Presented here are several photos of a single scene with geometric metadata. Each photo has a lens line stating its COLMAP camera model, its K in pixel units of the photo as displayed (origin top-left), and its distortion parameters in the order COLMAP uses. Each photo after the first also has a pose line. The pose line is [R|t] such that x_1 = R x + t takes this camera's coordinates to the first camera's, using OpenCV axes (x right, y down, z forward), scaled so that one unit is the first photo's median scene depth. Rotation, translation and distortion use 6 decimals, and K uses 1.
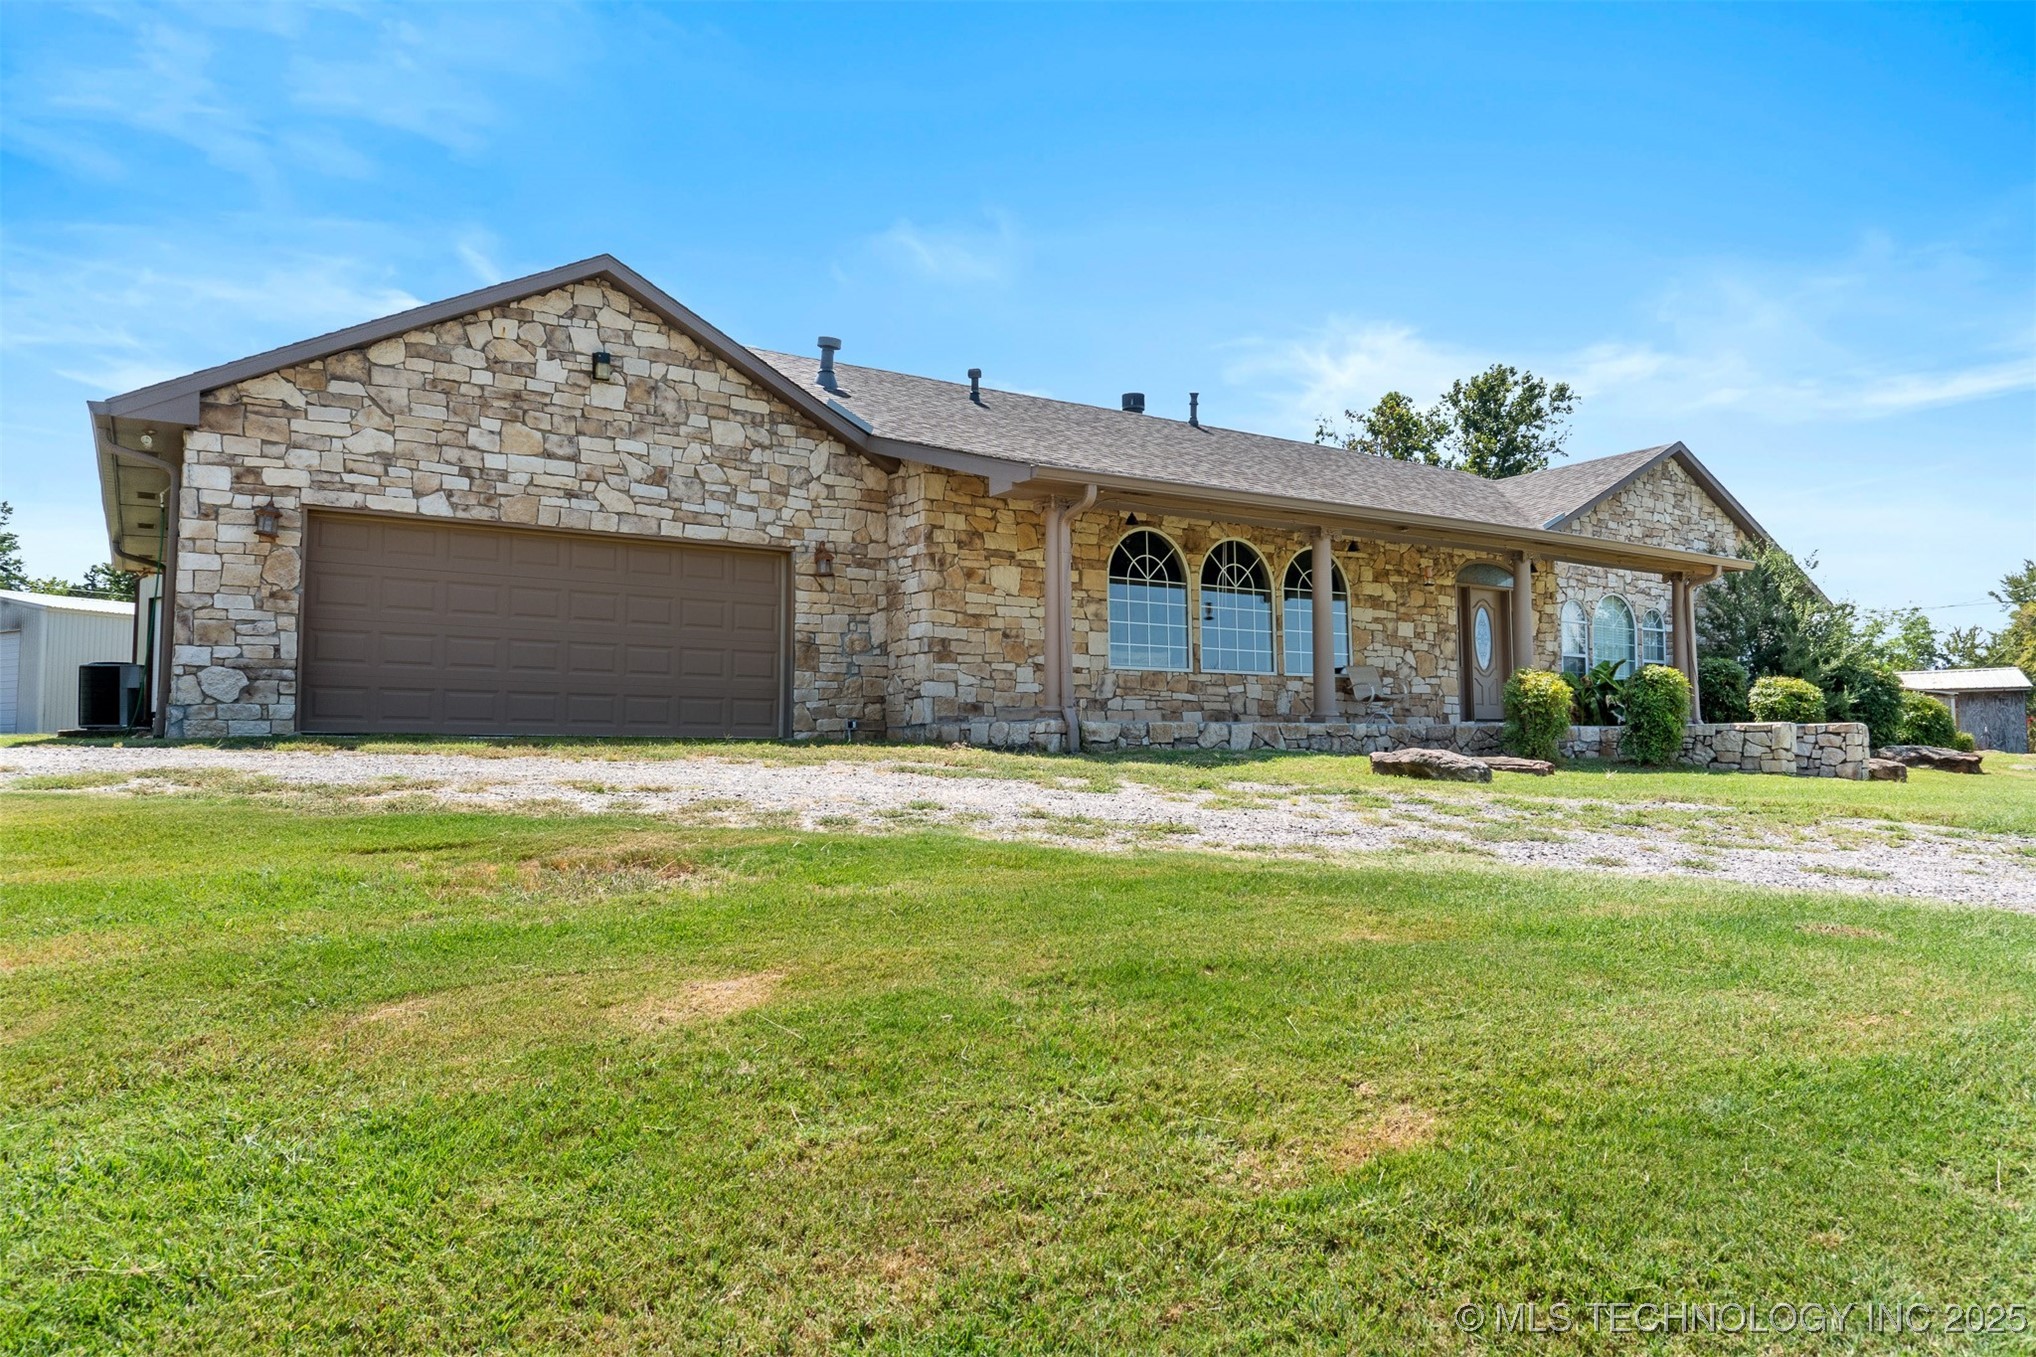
lens RADIAL K [[1356.8, 0, 1021.0], [0, 1356.8, 669.5], [0, 0, 1]] dist [-0.022797, -0.000819]
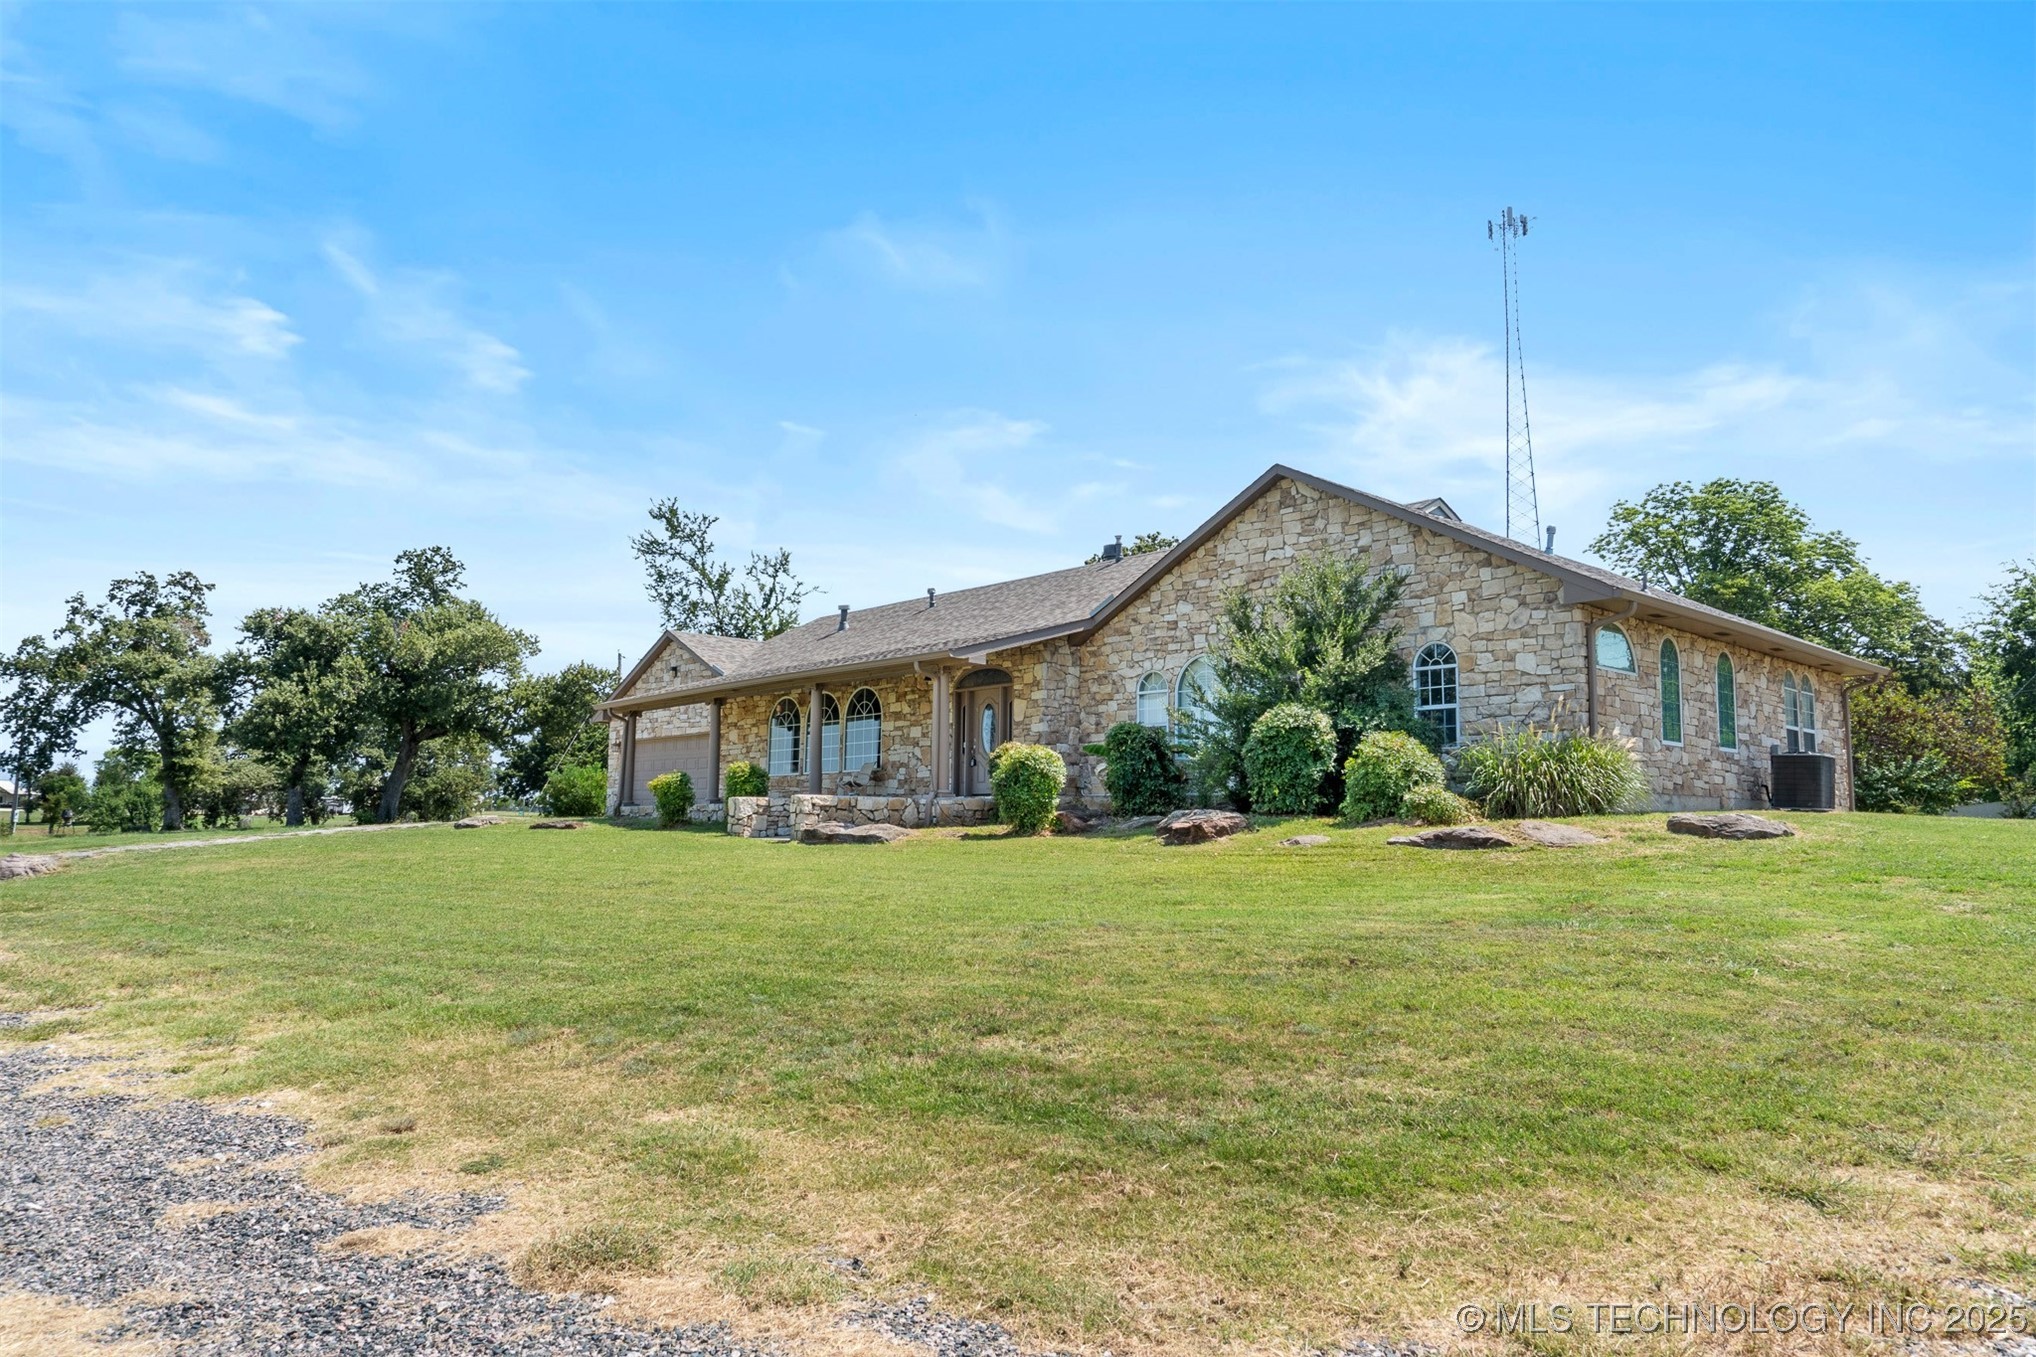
lens RADIAL K [[1356.8, 0, 1009.3], [0, 1356.8, 681.5], [0, 0, 1]] dist [-0.022797, -0.000819]
pose [[0.157453, -0.108126, -0.981589, 2.125434], [0.054533, 0.993423, -0.100682, 0.082216], [0.986020, -0.037677, 0.162314, 1.102455]]
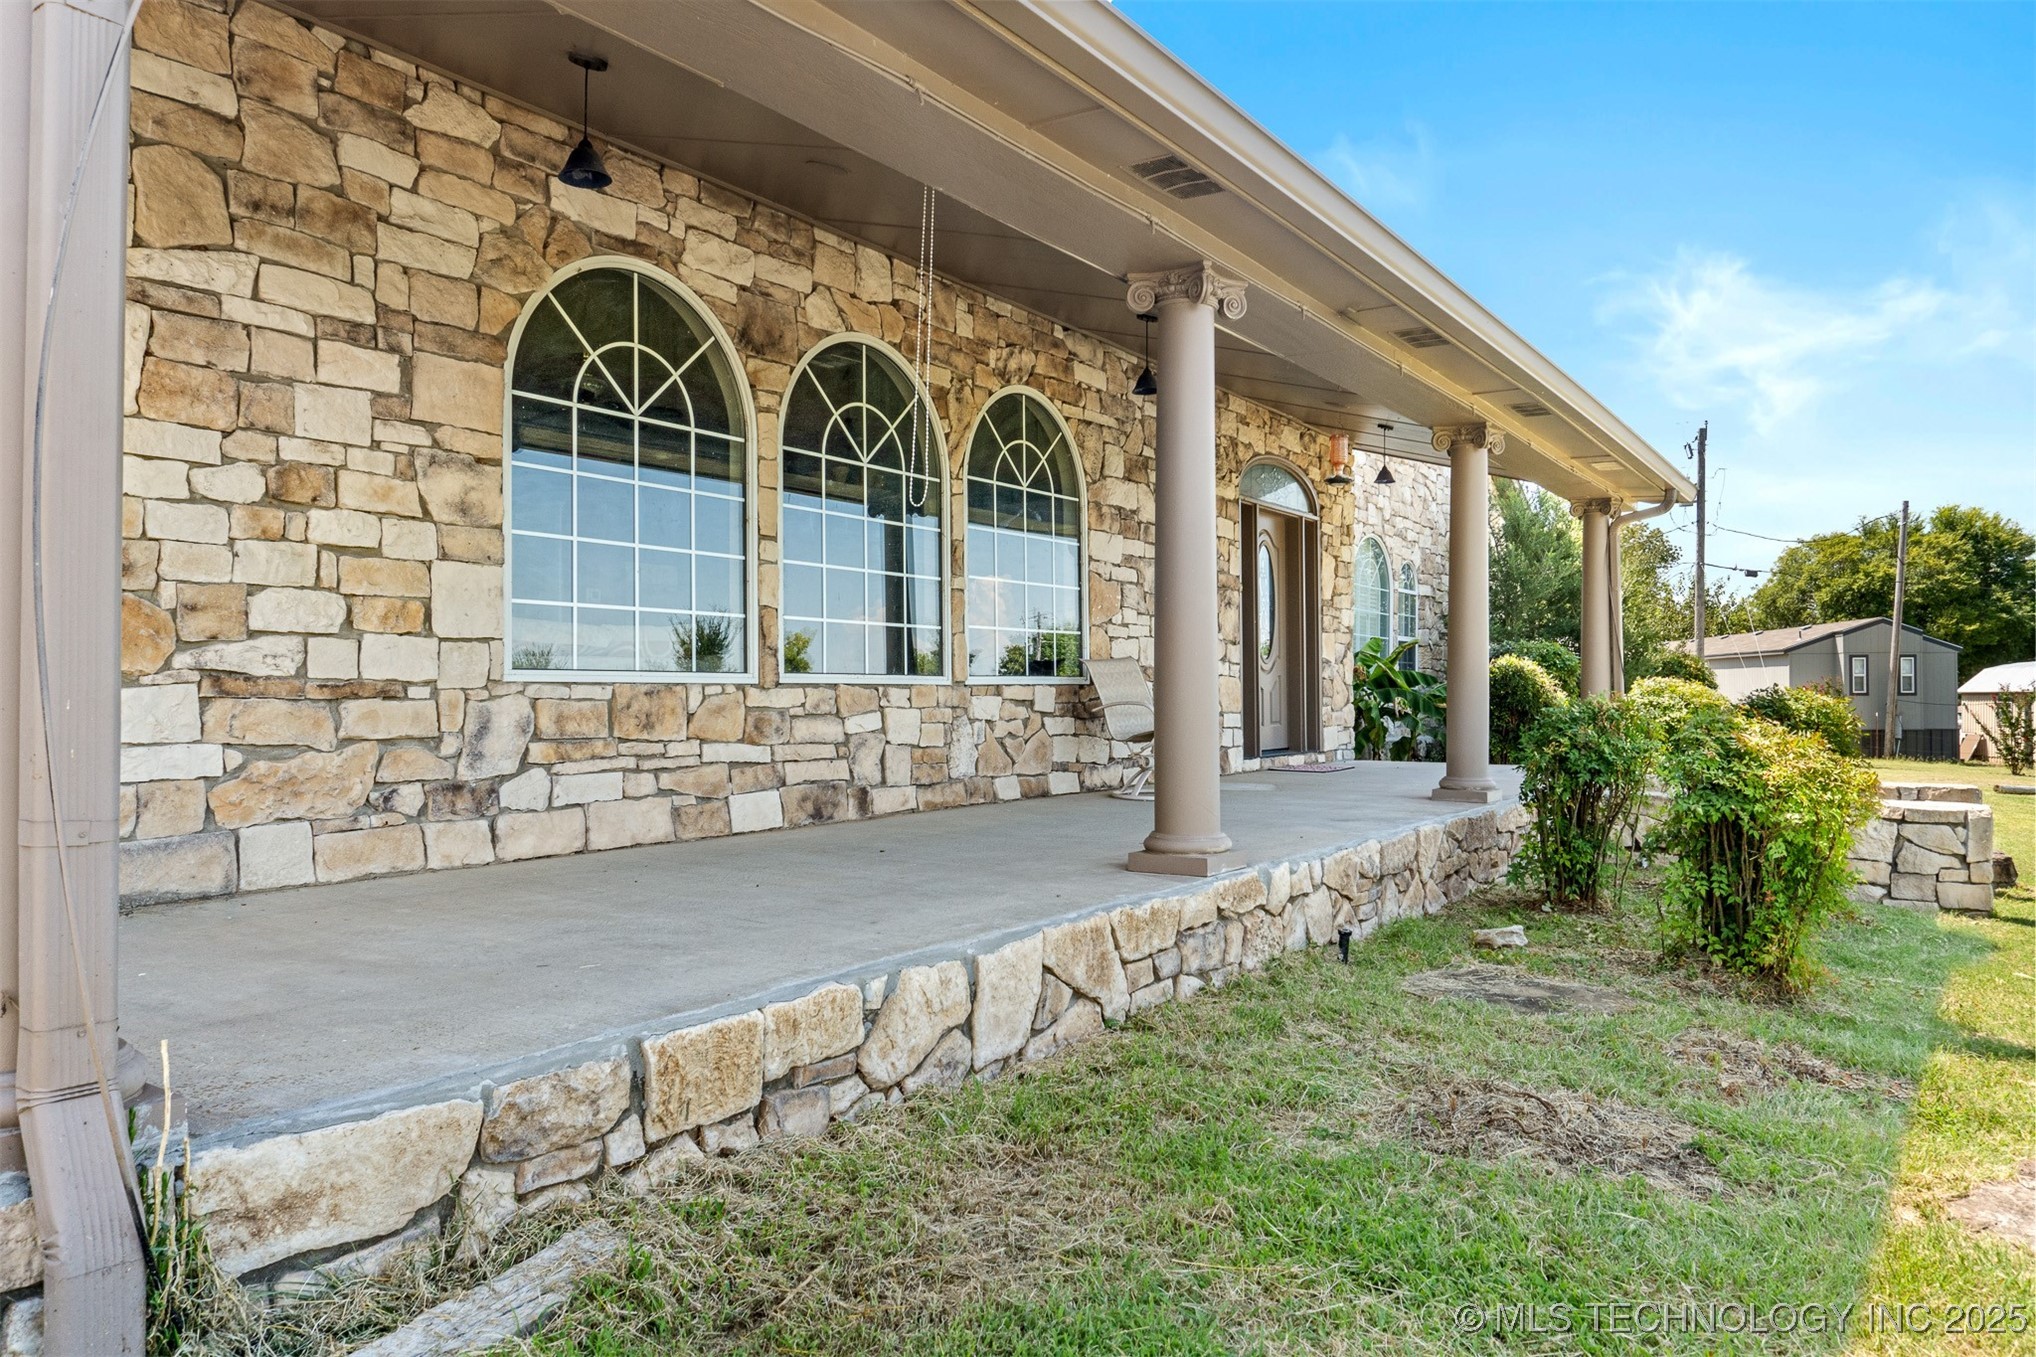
lens RADIAL K [[1356.8, 0, 1016.4], [0, 1356.8, 675.0], [0, 0, 1]] dist [-0.022797, -0.000819]
pose [[0.930127, 0.009850, 0.367105, 0.063958], [-0.028478, 0.998565, 0.045362, -0.021011], [-0.366131, -0.052647, 0.929073, 0.709453]]
